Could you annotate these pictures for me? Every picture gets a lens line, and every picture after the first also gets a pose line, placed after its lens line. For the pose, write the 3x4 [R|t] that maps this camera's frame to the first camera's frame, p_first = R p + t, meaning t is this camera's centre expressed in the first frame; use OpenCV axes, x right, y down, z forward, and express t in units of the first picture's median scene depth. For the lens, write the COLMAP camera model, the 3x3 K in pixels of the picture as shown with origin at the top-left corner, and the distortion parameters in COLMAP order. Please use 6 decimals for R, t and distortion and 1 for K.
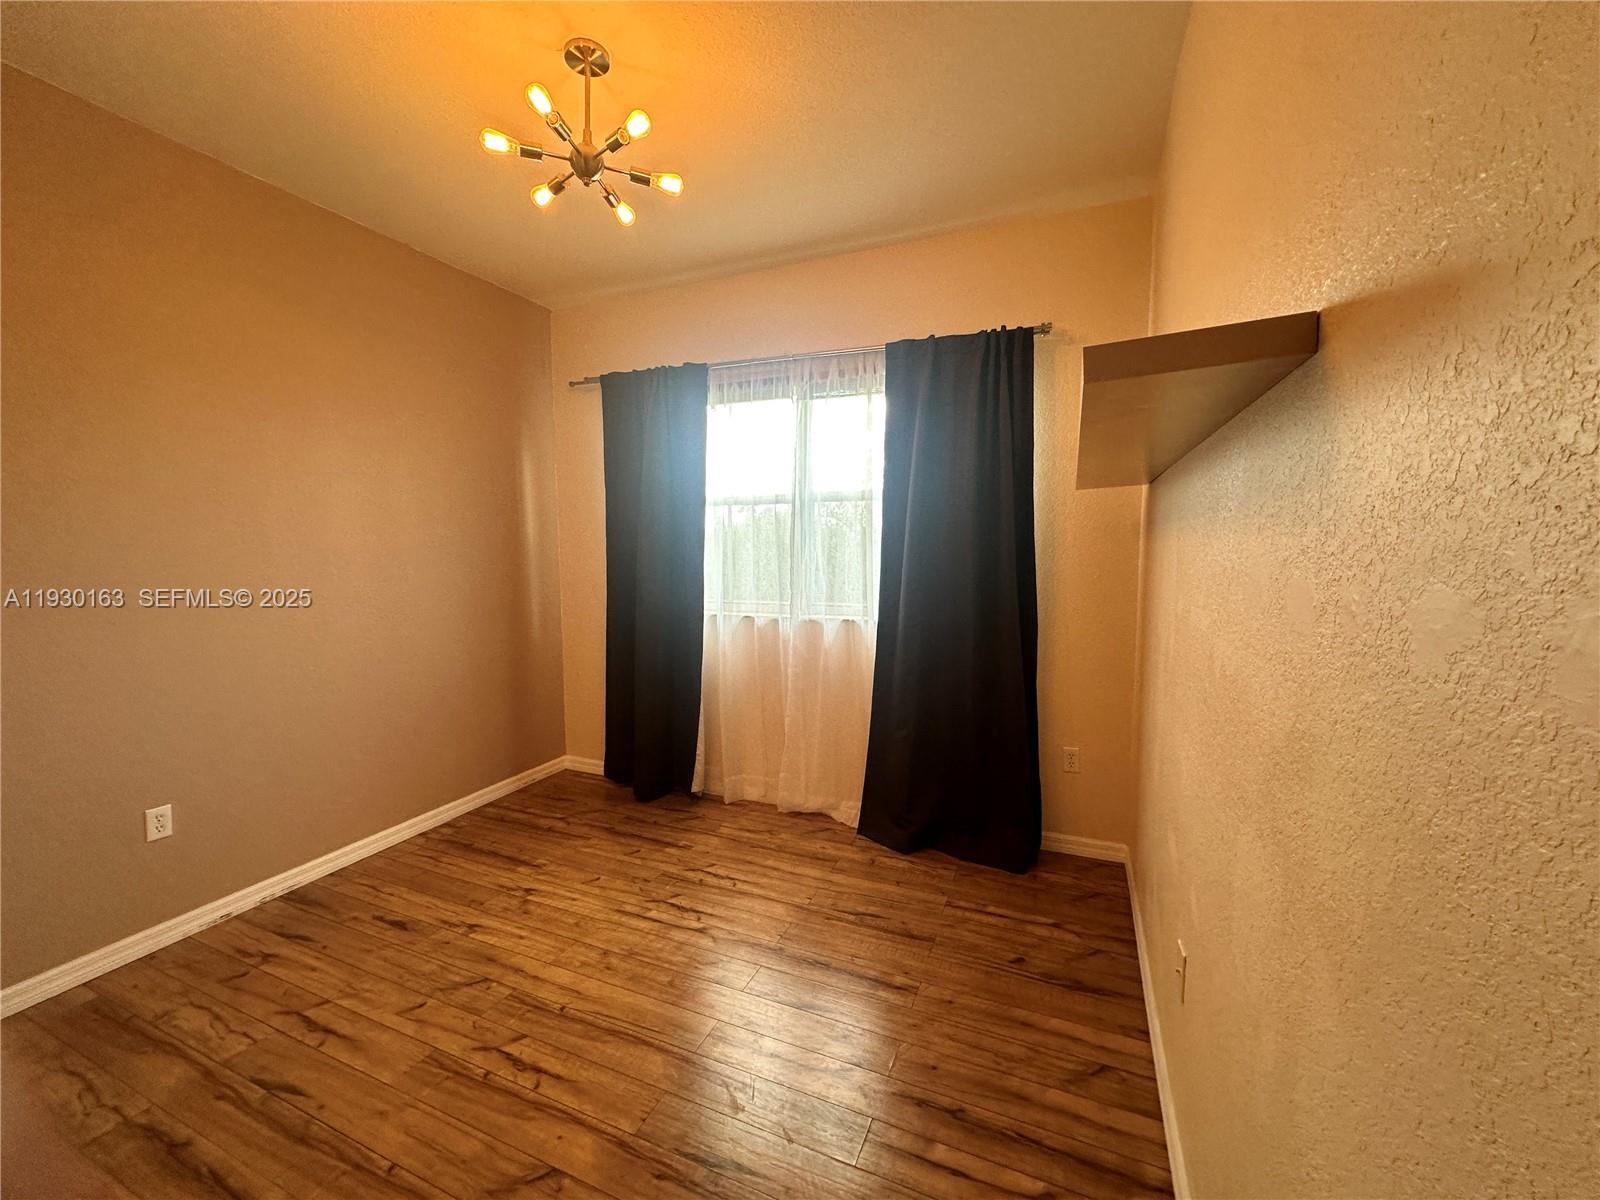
lens RADIAL K [[635.5, 0, 799.7], [0, 635.5, 595.5], [0, 0, 1]] dist [-0.003794, 0.001348]
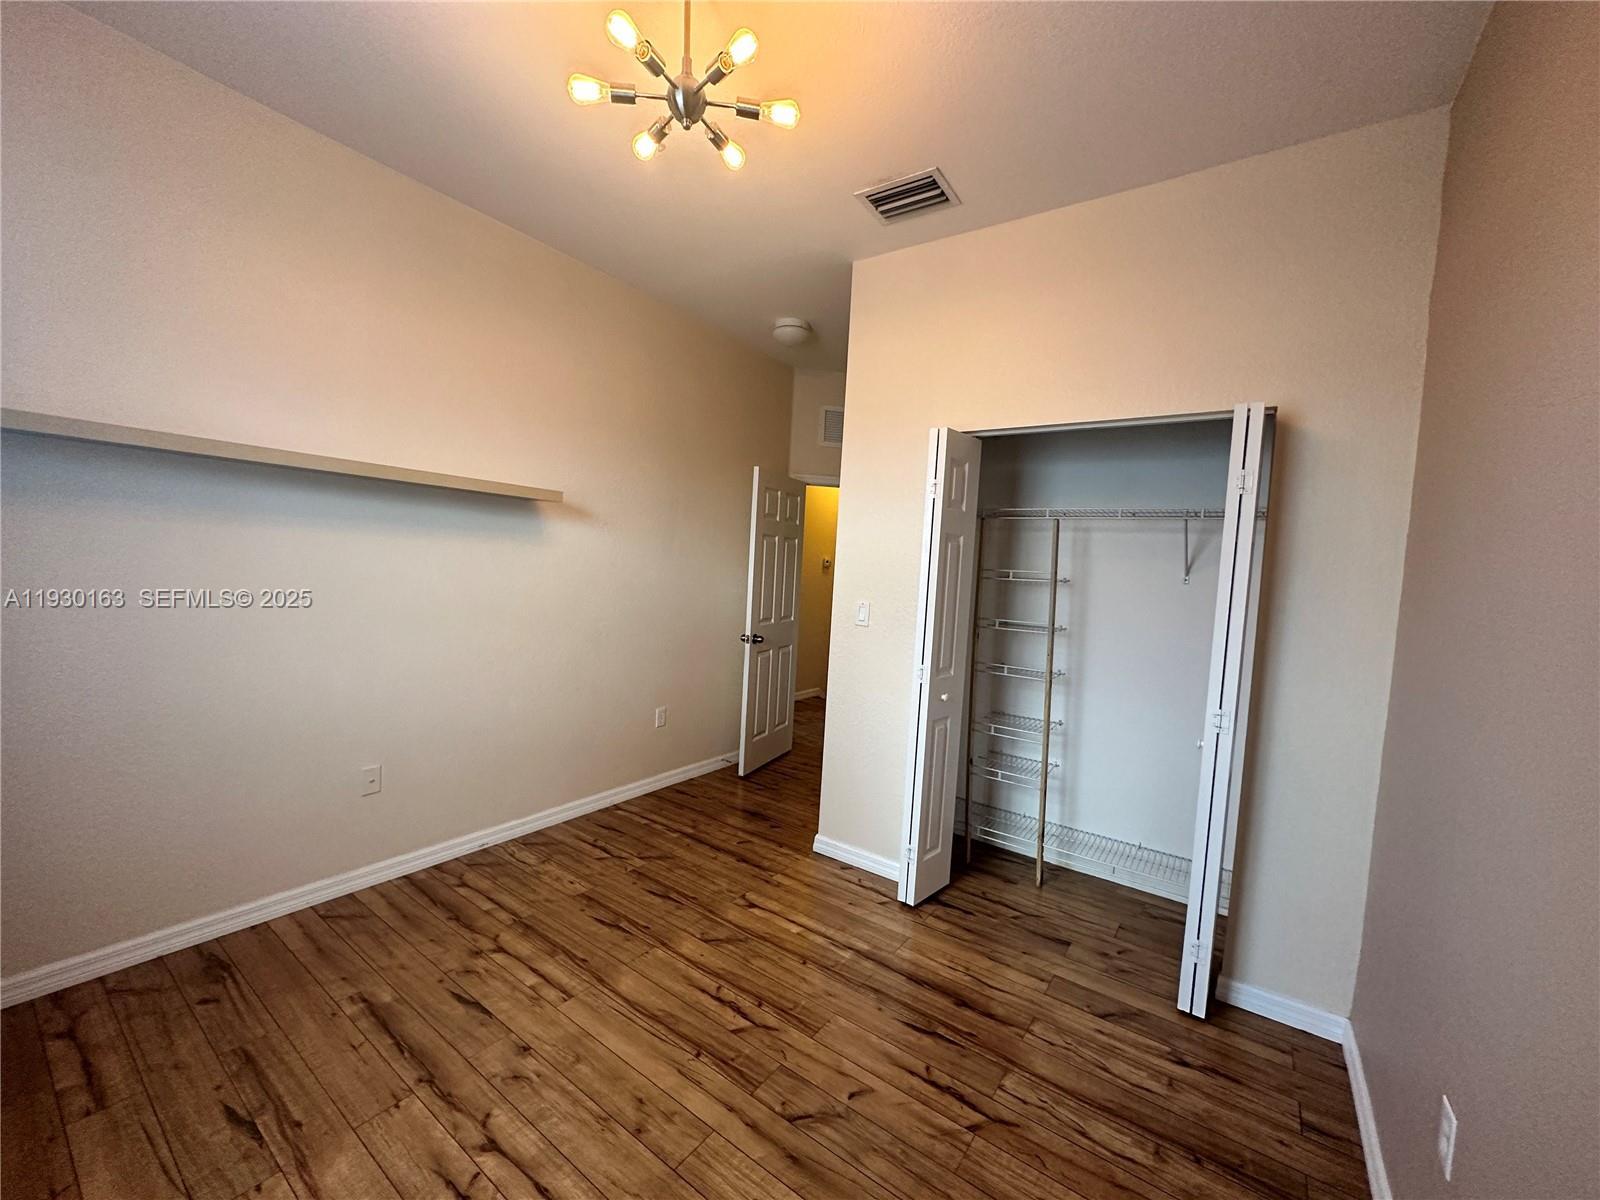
lens RADIAL K [[635.5, 0, 793.8], [0, 635.5, 604.6], [0, 0, 1]] dist [-0.003794, 0.001348]
pose [[-0.973764, -0.066427, 0.217648, -0.688103], [-0.037689, 0.990315, 0.133625, -0.131473], [-0.224417, 0.121917, -0.966837, 1.838828]]
